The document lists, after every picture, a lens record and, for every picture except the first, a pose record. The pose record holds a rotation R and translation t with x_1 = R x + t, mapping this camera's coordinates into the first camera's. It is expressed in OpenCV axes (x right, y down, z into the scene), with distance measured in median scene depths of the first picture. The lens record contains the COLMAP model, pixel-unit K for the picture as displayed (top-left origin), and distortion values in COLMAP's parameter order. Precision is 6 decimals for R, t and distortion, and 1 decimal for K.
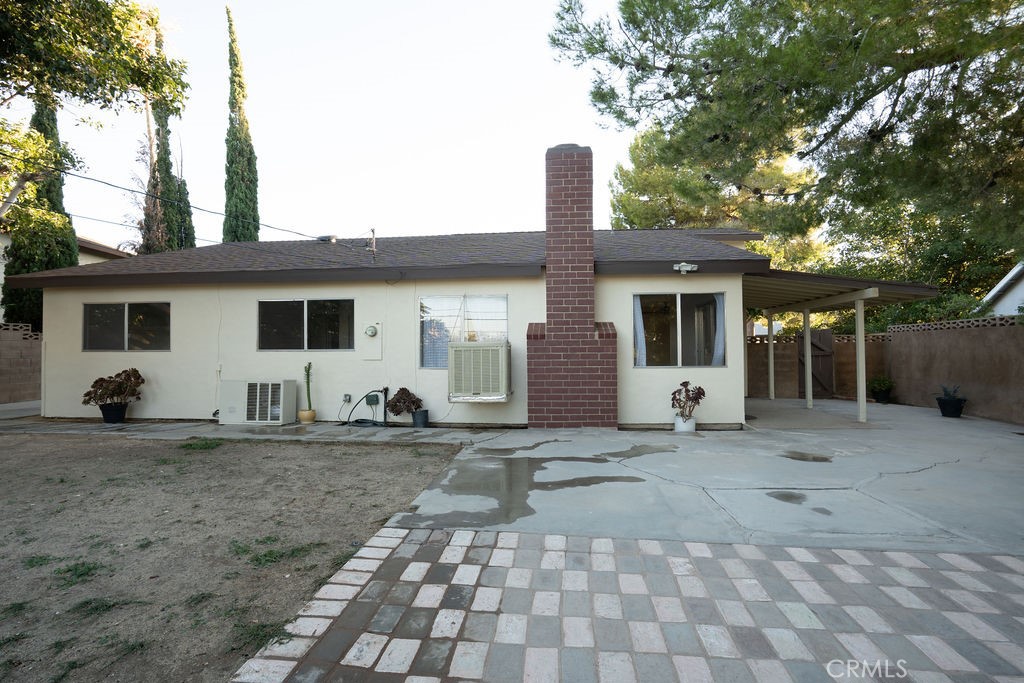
lens RADIAL K [[480.8, 0, 519.5], [0, 480.8, 340.1], [0, 0, 1]] dist [-0.060150, 0.022991]
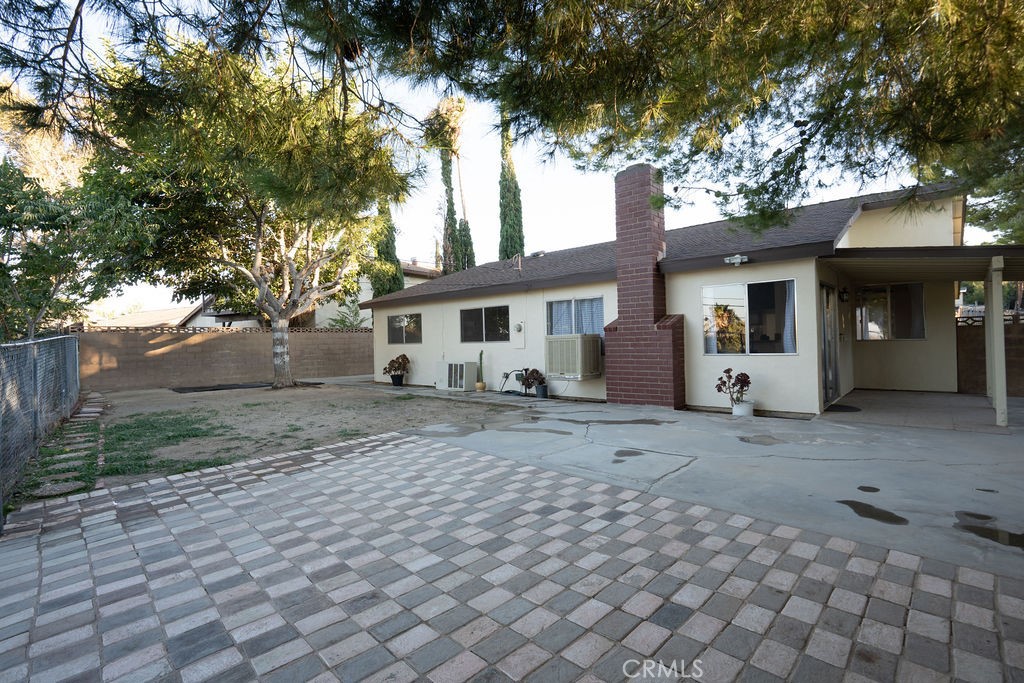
lens RADIAL K [[480.8, 0, 519.5], [0, 480.8, 340.1], [0, 0, 1]] dist [-0.060150, 0.022991]
pose [[0.796729, -0.011832, -0.604221, 0.541859], [0.026027, 0.999552, 0.014746, -0.003323], [0.603776, -0.027475, 0.796680, -0.113380]]
